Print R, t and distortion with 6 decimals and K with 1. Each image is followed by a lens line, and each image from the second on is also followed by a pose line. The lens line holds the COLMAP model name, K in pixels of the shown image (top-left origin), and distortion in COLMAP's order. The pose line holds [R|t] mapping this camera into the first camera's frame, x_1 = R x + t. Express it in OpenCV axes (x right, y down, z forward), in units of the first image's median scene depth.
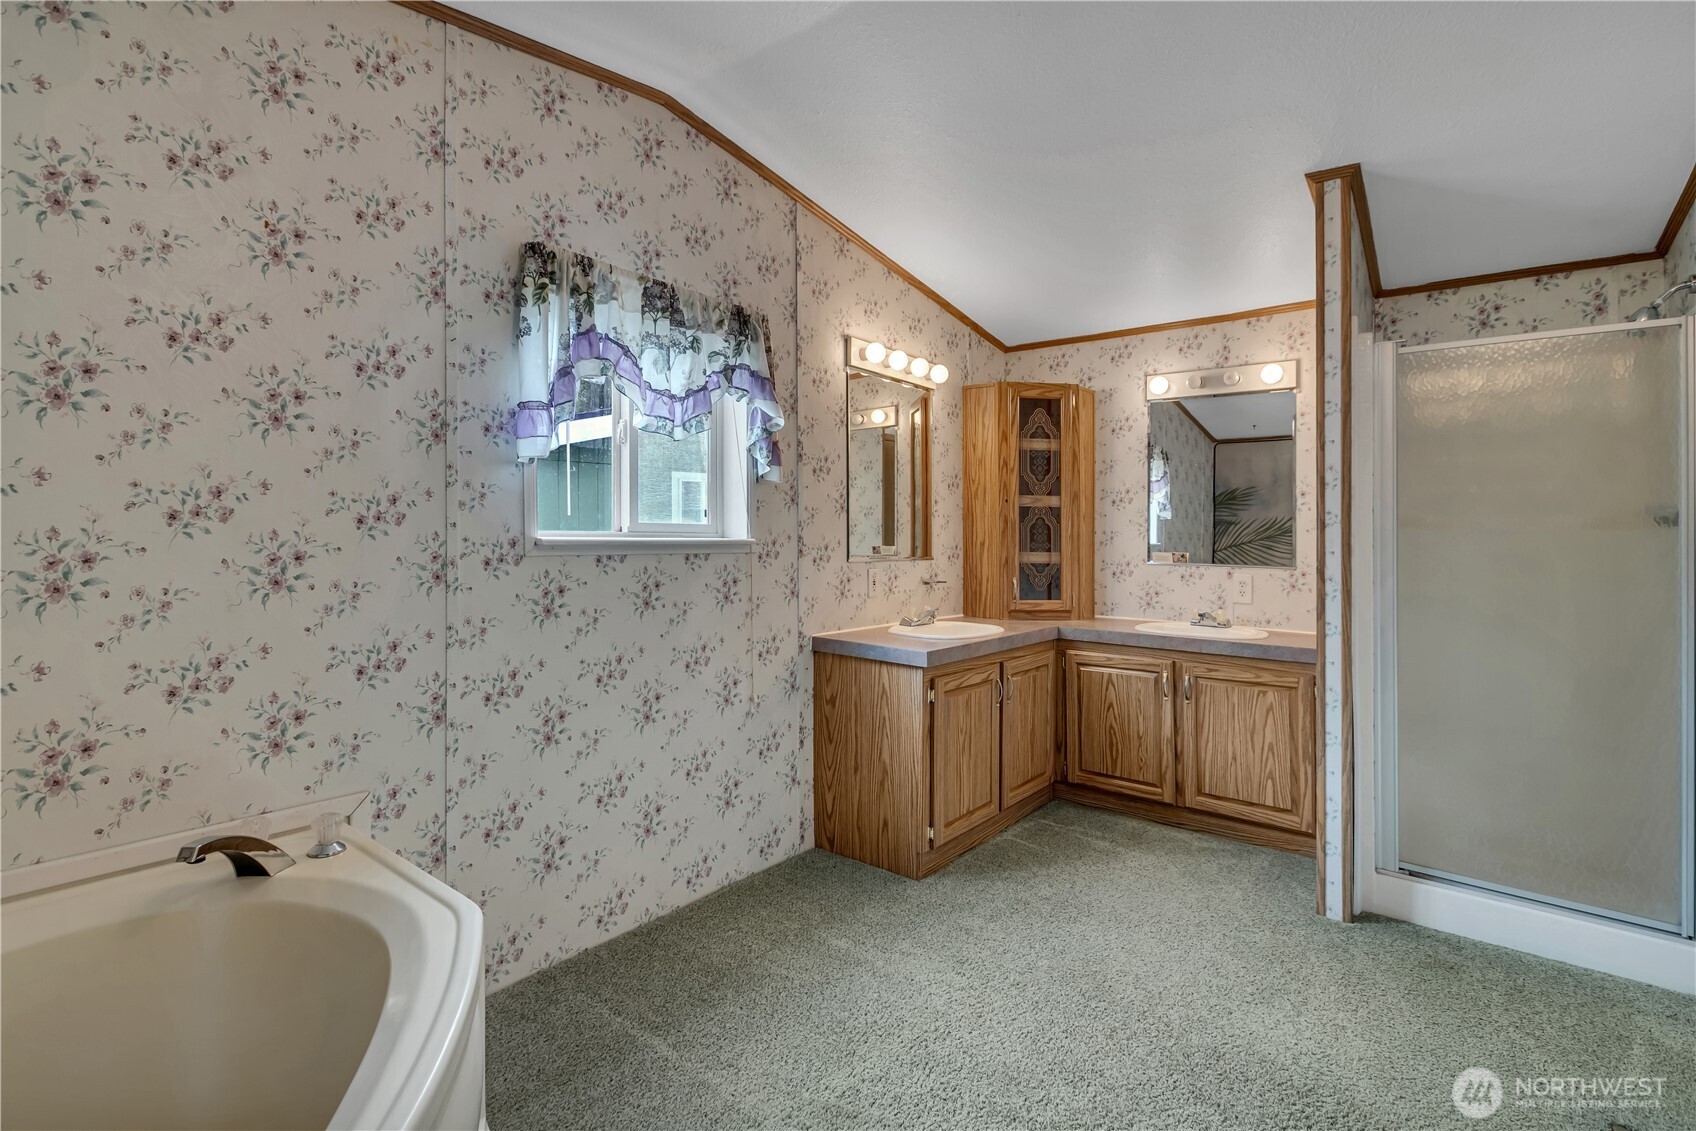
lens RADIAL K [[788.1, 0, 854.8], [0, 788.1, 516.2], [0, 0, 1]] dist [0.001204, -0.000211]
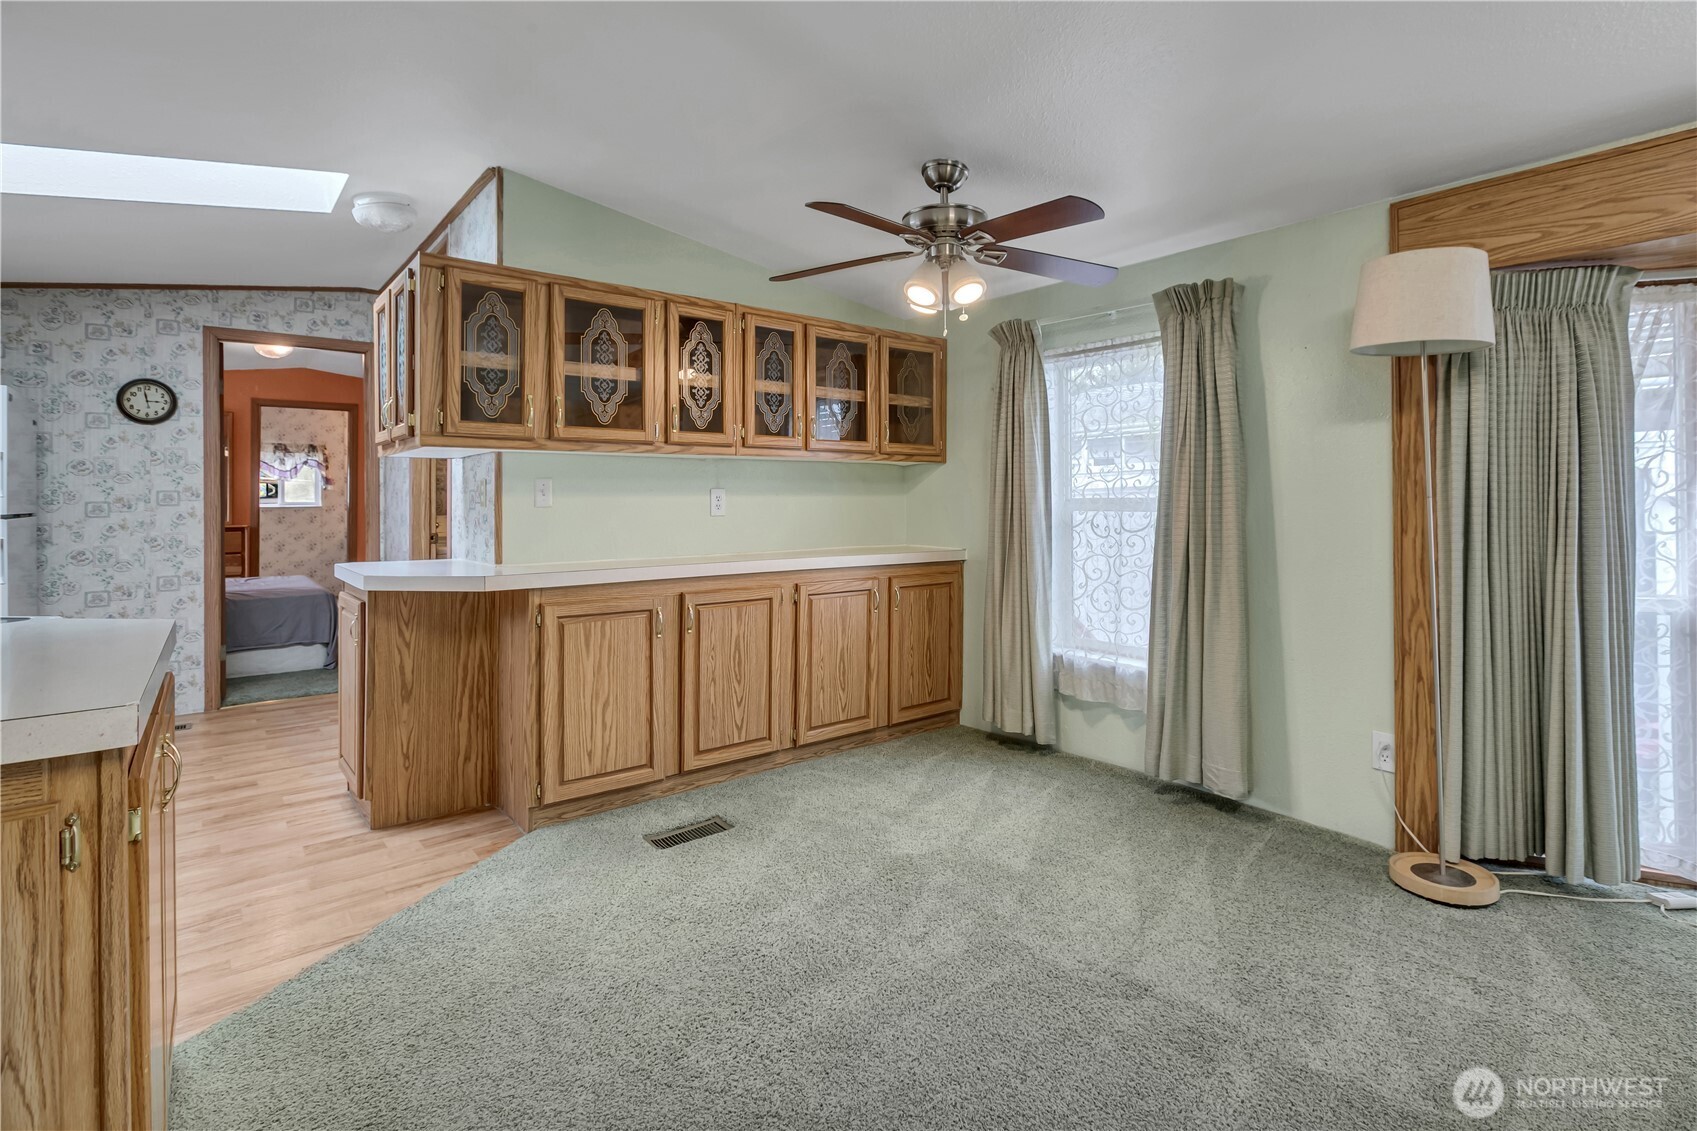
lens RADIAL K [[819.5, 0, 873.3], [0, 819.5, 497.2], [0, 0, 1]] dist [0.001079, 0.000321]
pose [[0.977168, -0.009682, -0.212246, 3.754325], [0.012470, 0.999853, 0.011804, -0.027369], [0.212100, -0.014181, 0.977145, -2.576863]]
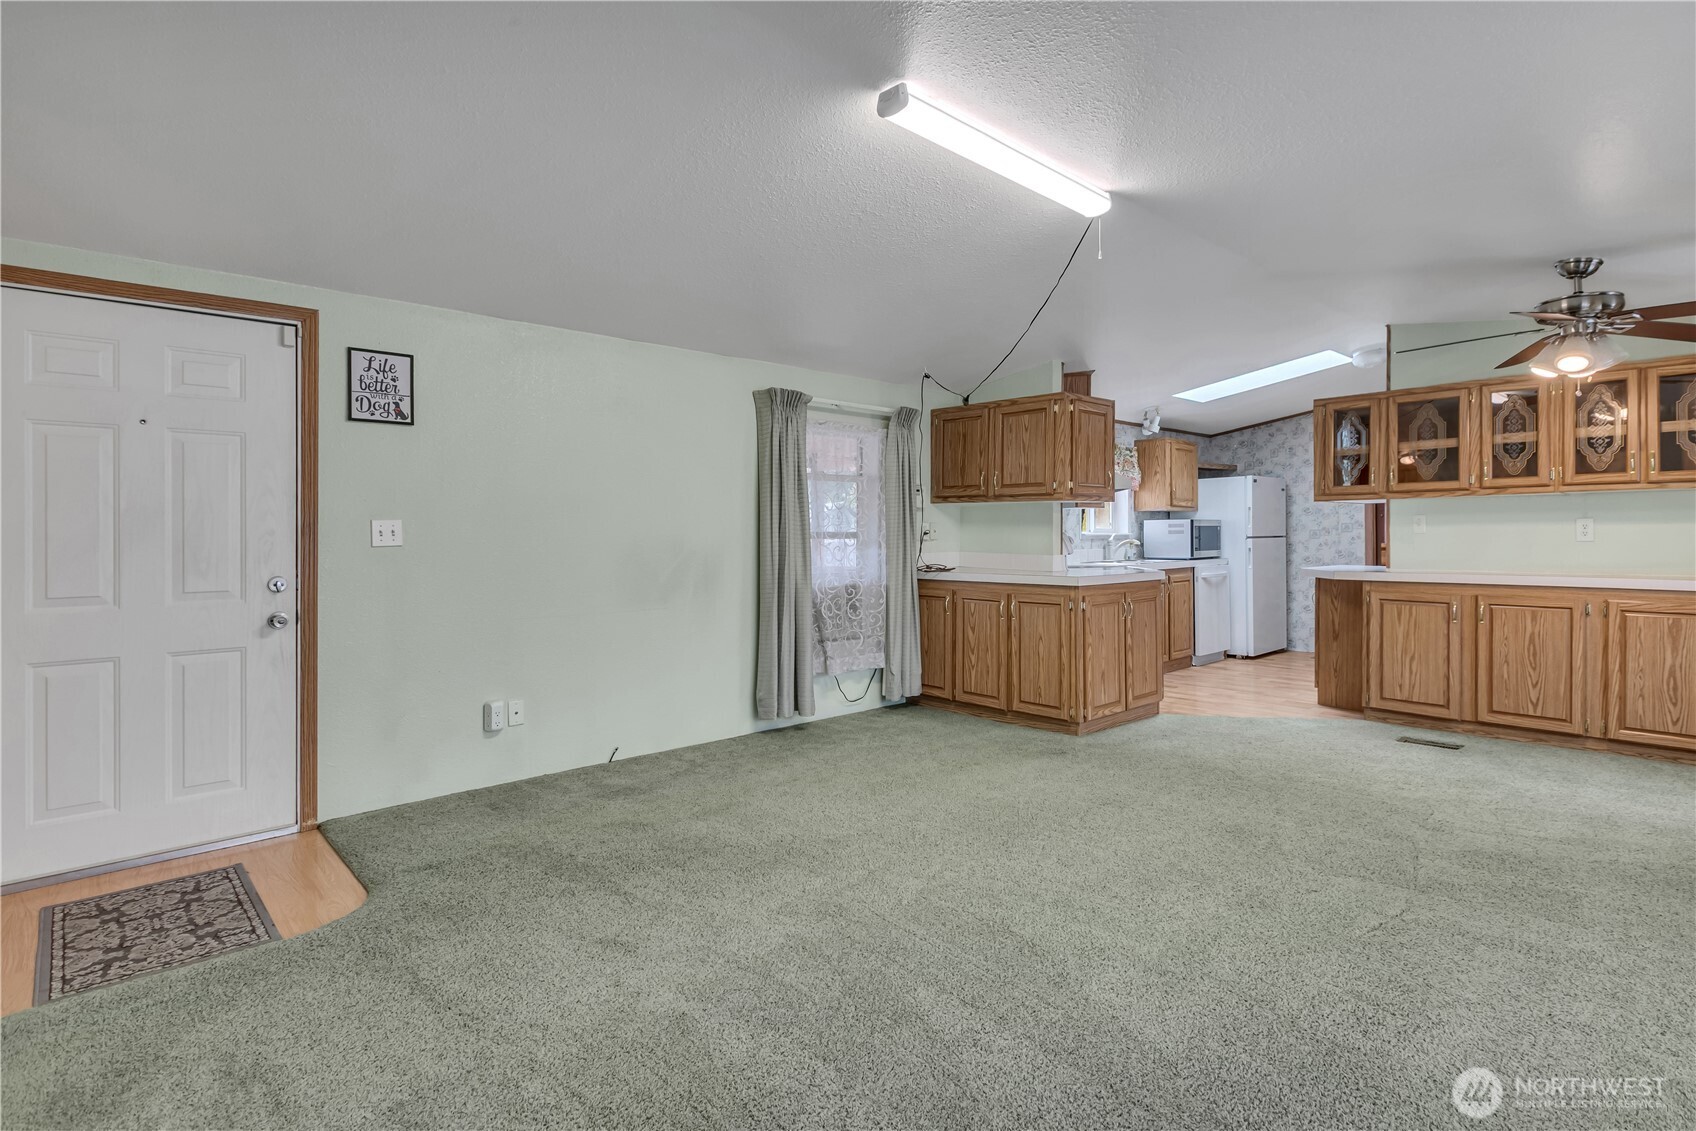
lens RADIAL K [[830.5, 0, 879.8], [0, 830.5, 541.1], [0, 0, 1]] dist [0.001236, -0.000229]
pose [[-0.138537, 0.004511, -0.990347, 5.276309], [0.024035, 0.999710, 0.001192, -0.017342], [0.990066, -0.023638, -0.138605, -2.430879]]
